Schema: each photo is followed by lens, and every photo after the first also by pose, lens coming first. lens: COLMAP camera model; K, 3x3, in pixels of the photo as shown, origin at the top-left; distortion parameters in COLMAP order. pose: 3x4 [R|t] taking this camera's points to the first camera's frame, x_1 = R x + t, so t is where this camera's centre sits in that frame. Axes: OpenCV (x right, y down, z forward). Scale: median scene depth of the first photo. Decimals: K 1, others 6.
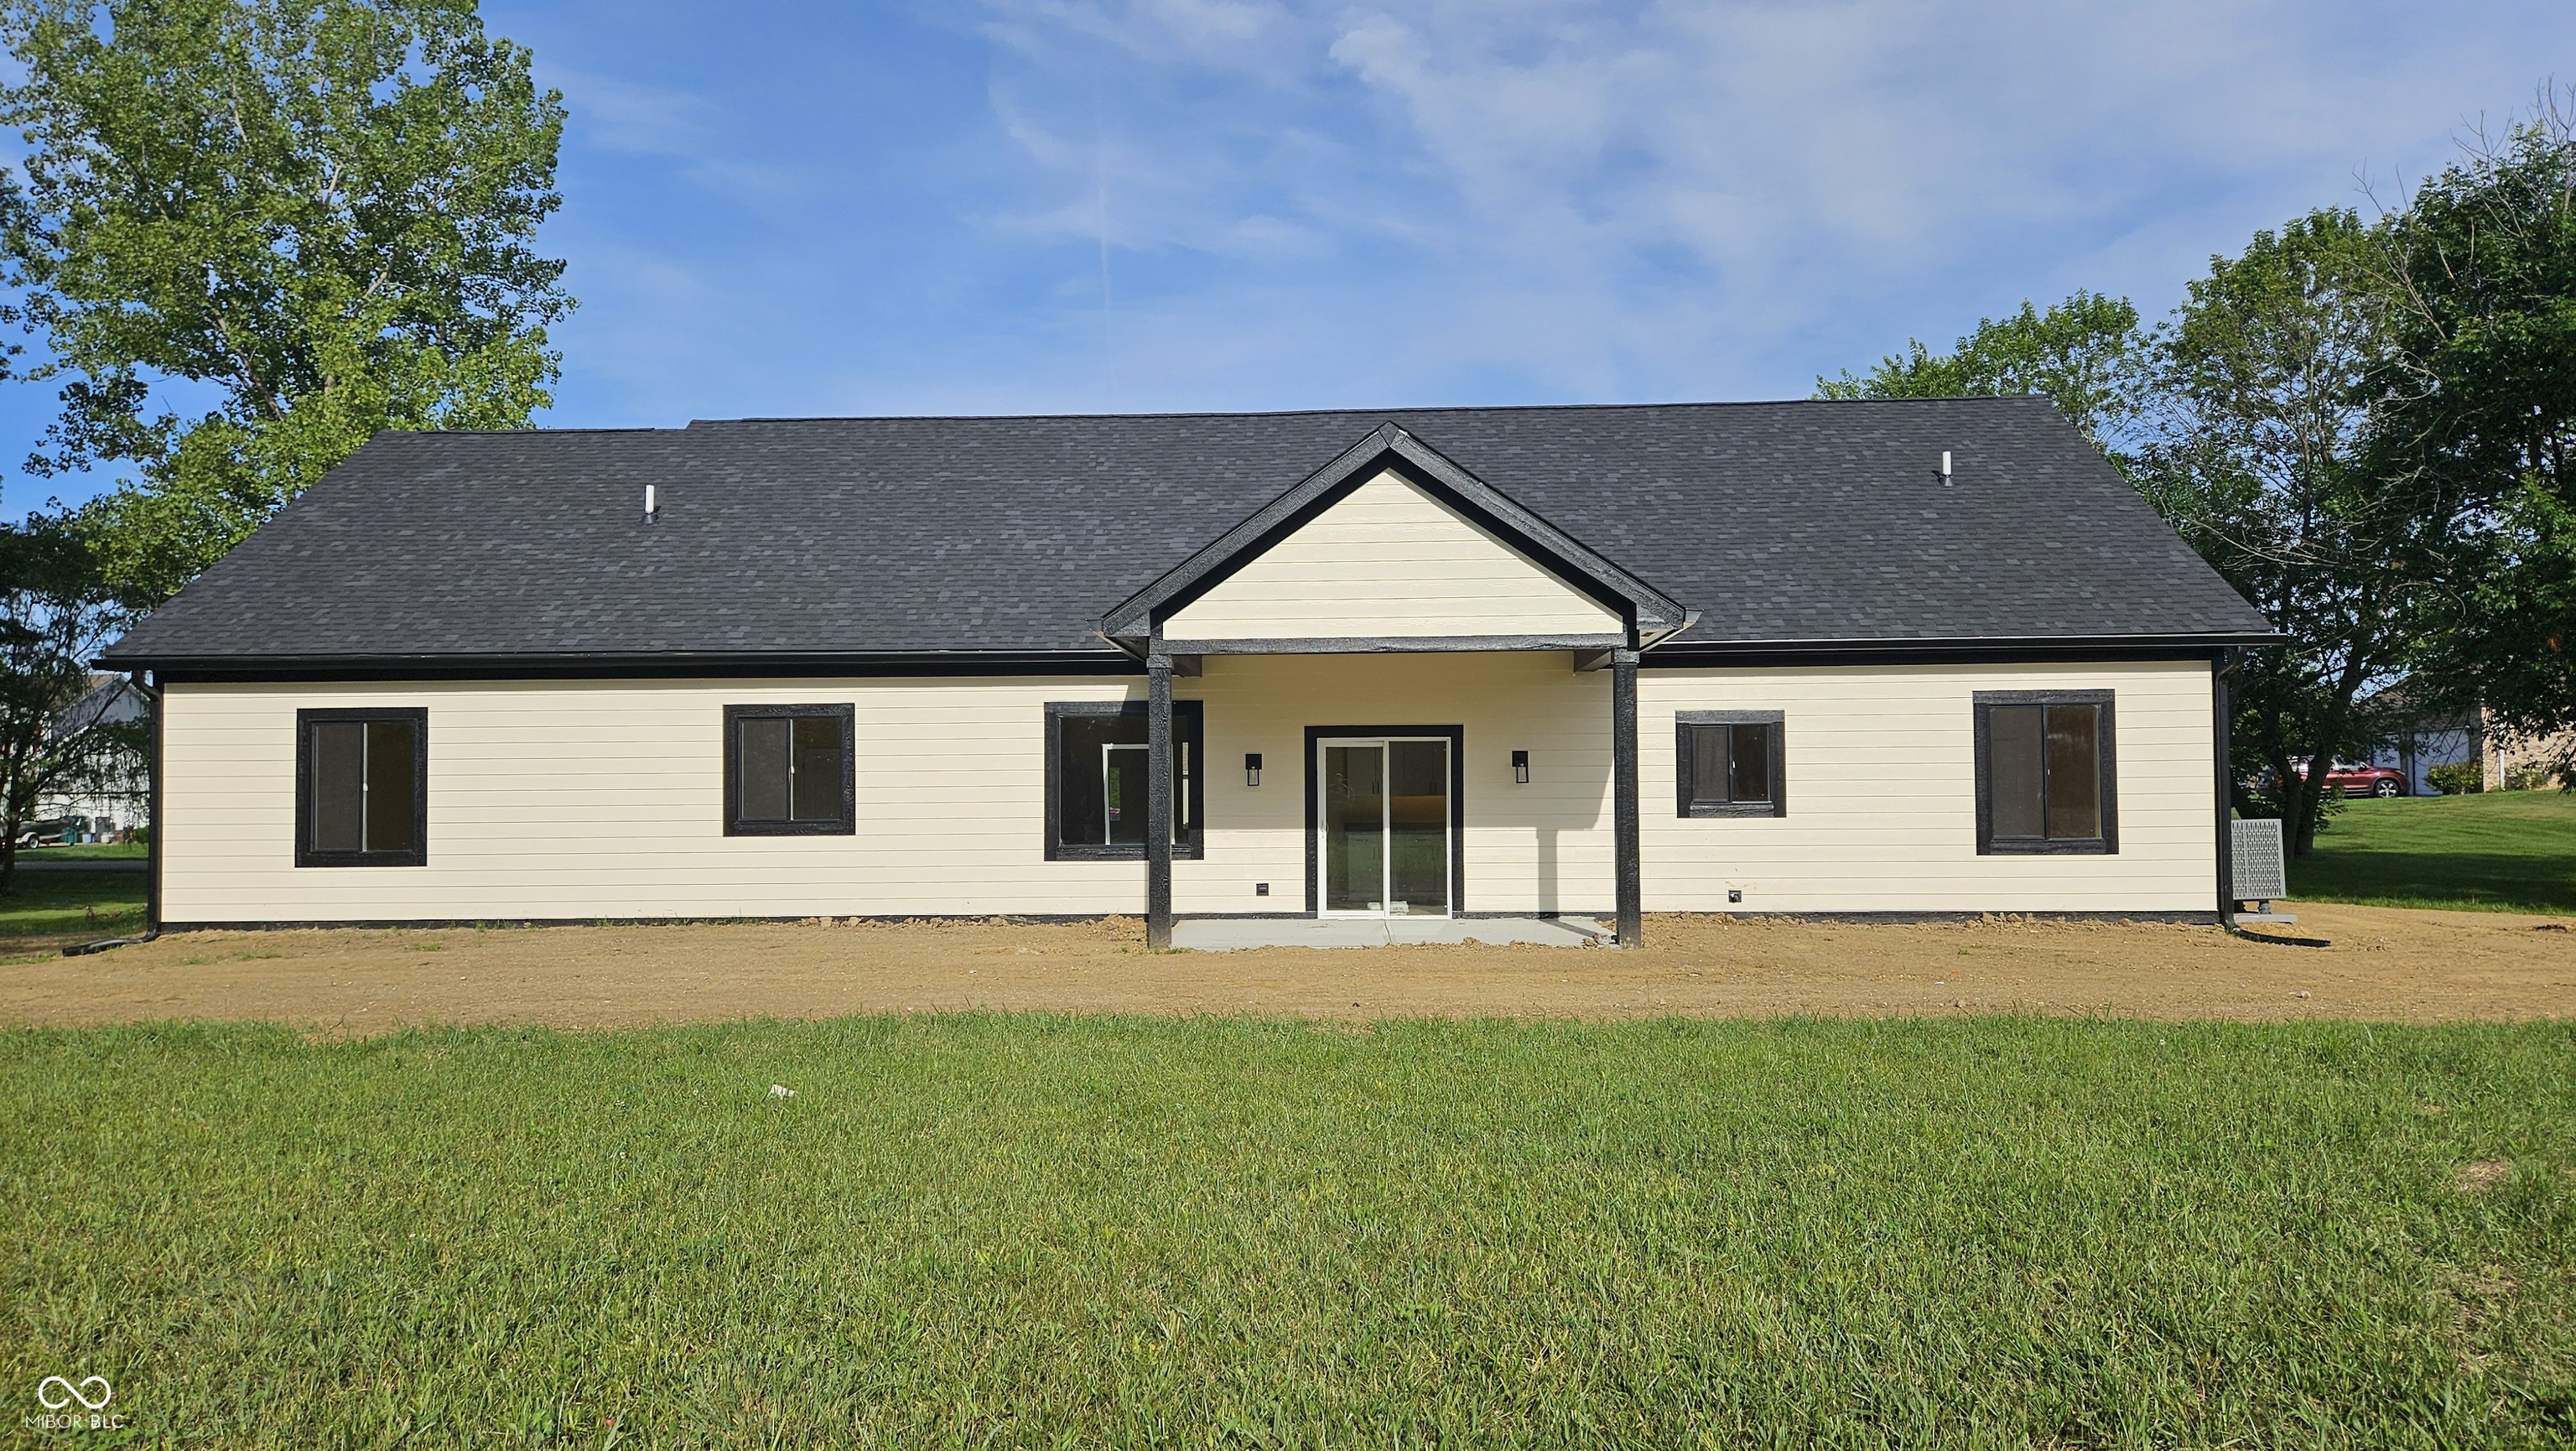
lens RADIAL K [[1634.9, 0, 1288.1], [0, 1634.9, 792.9], [0, 0, 1]] dist [-0.000349, -0.054881]
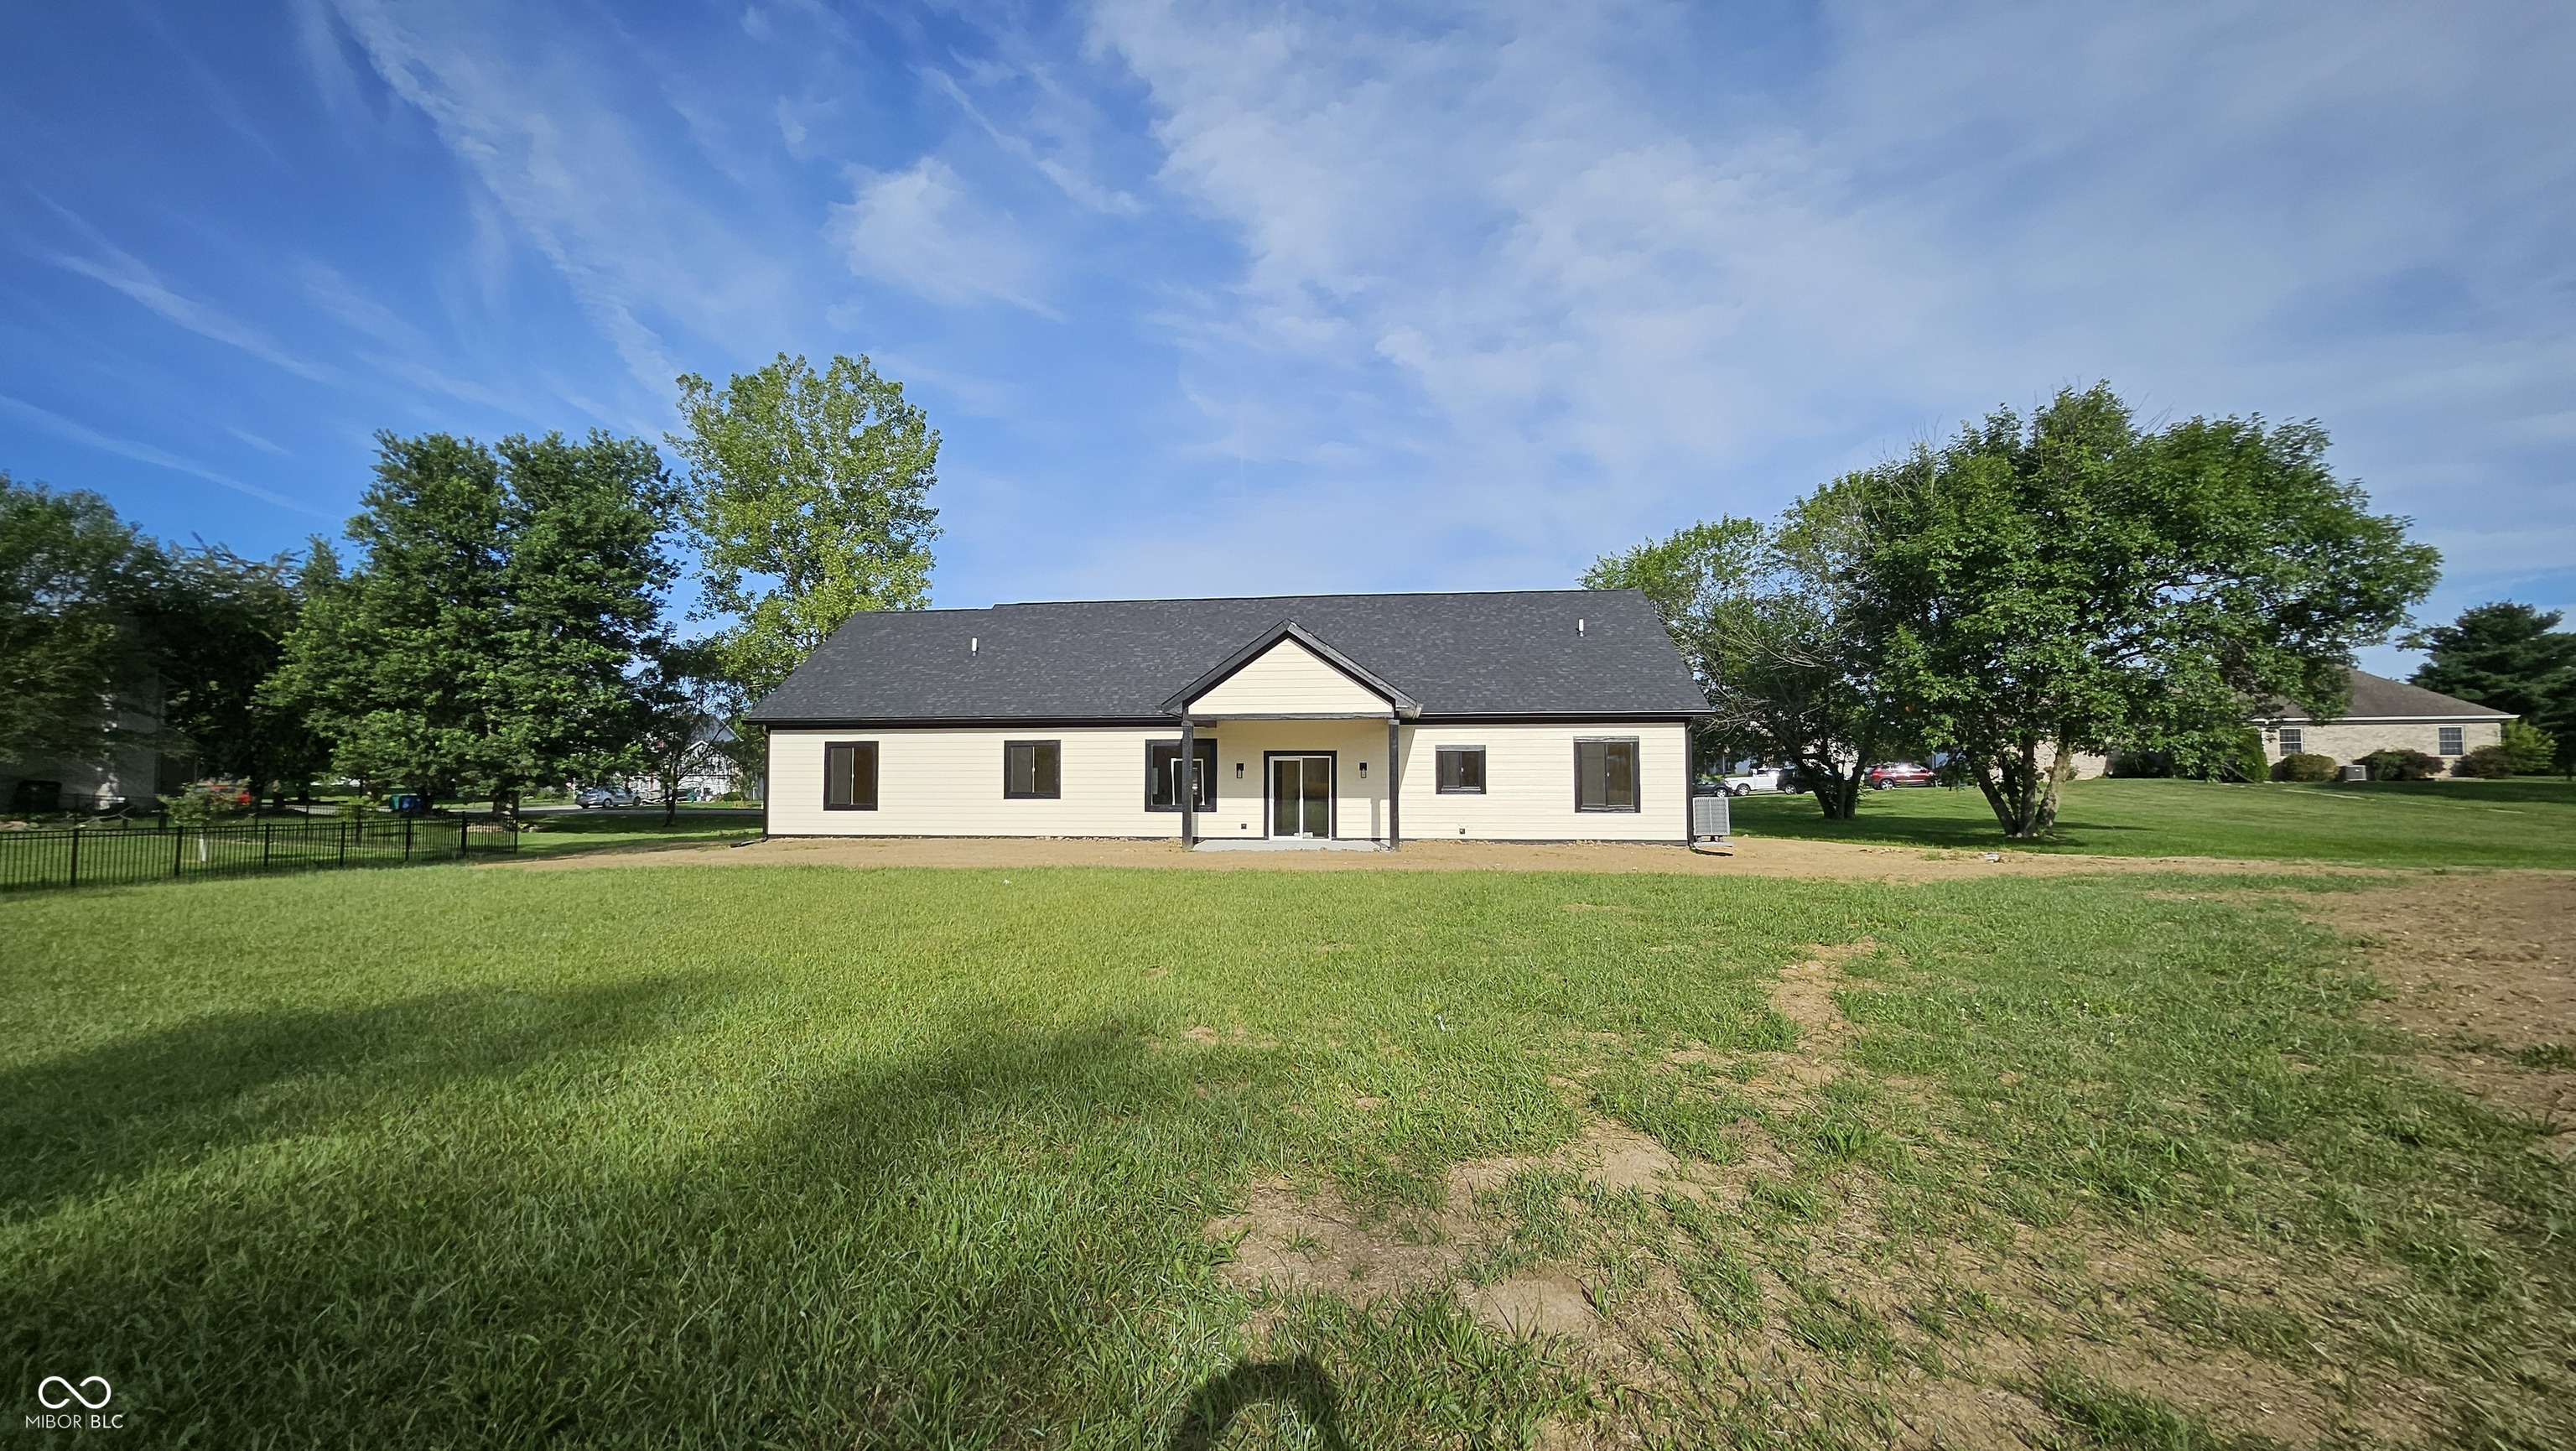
lens RADIAL K [[1018.6, 0, 1287.5], [0, 1018.6, 768.4], [0, 0, 1]] dist [-0.106773, -0.000002]
pose [[0.996839, 0.006135, -0.079210, 0.147504], [-0.006975, 0.999922, -0.010338, -0.003895], [0.079140, 0.010858, 0.996804, -0.337928]]
